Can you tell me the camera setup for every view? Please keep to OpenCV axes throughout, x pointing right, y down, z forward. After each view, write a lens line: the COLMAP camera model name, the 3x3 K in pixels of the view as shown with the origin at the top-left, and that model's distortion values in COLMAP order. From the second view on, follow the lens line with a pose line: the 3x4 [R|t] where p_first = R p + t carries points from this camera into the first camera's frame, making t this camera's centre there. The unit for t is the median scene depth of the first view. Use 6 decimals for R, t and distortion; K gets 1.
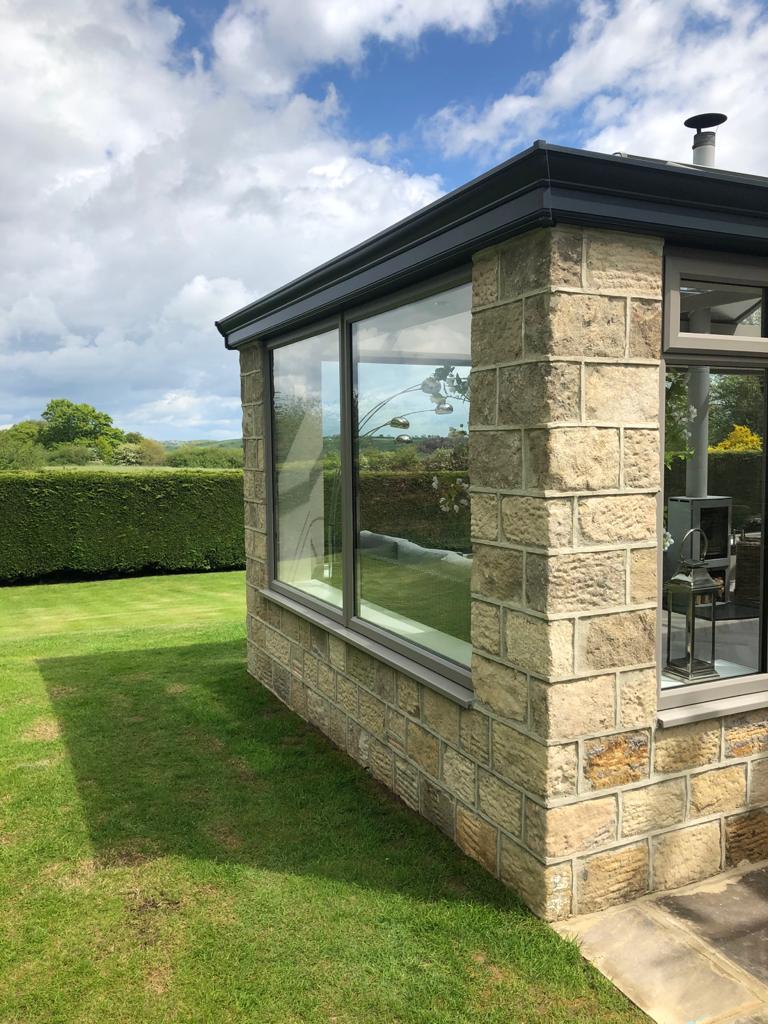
lens RADIAL K [[838.7, 0, 384.1], [0, 838.7, 521.4], [0, 0, 1]] dist [0.011540, -0.012872]
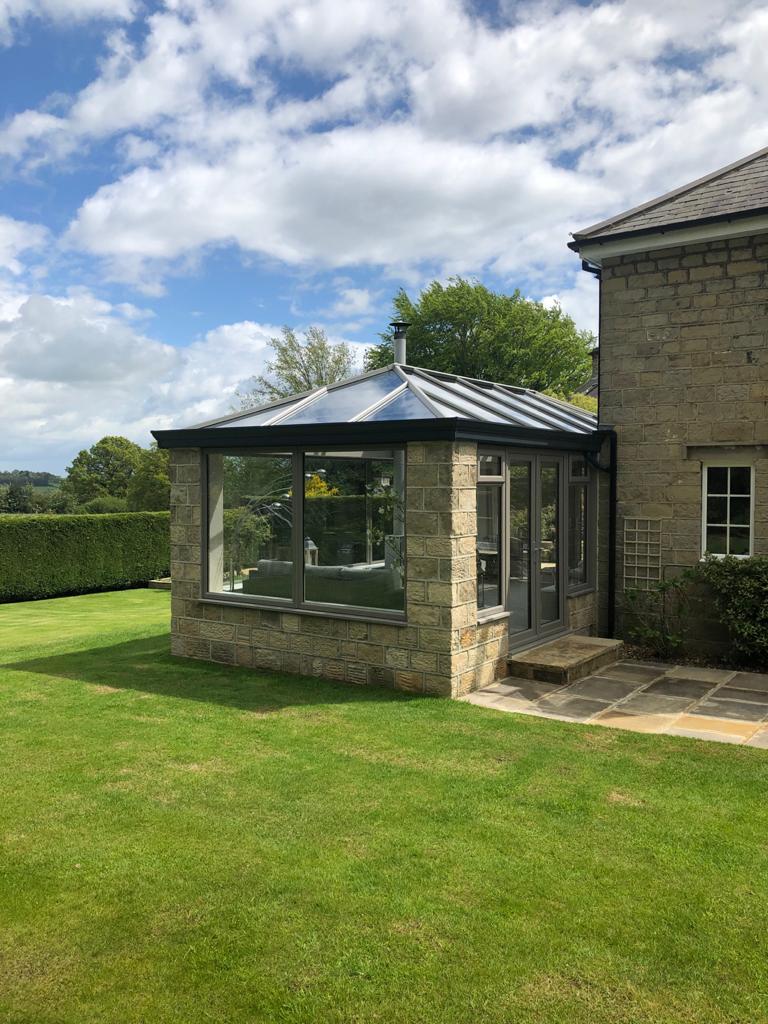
lens RADIAL K [[838.7, 0, 383.9], [0, 838.7, 507.5], [0, 0, 1]] dist [0.011540, -0.012872]
pose [[0.865702, -0.004725, 0.500537, -1.290007], [0.034887, 0.998093, -0.050917, 0.002880], [-0.499342, 0.061541, 0.864217, -1.189875]]
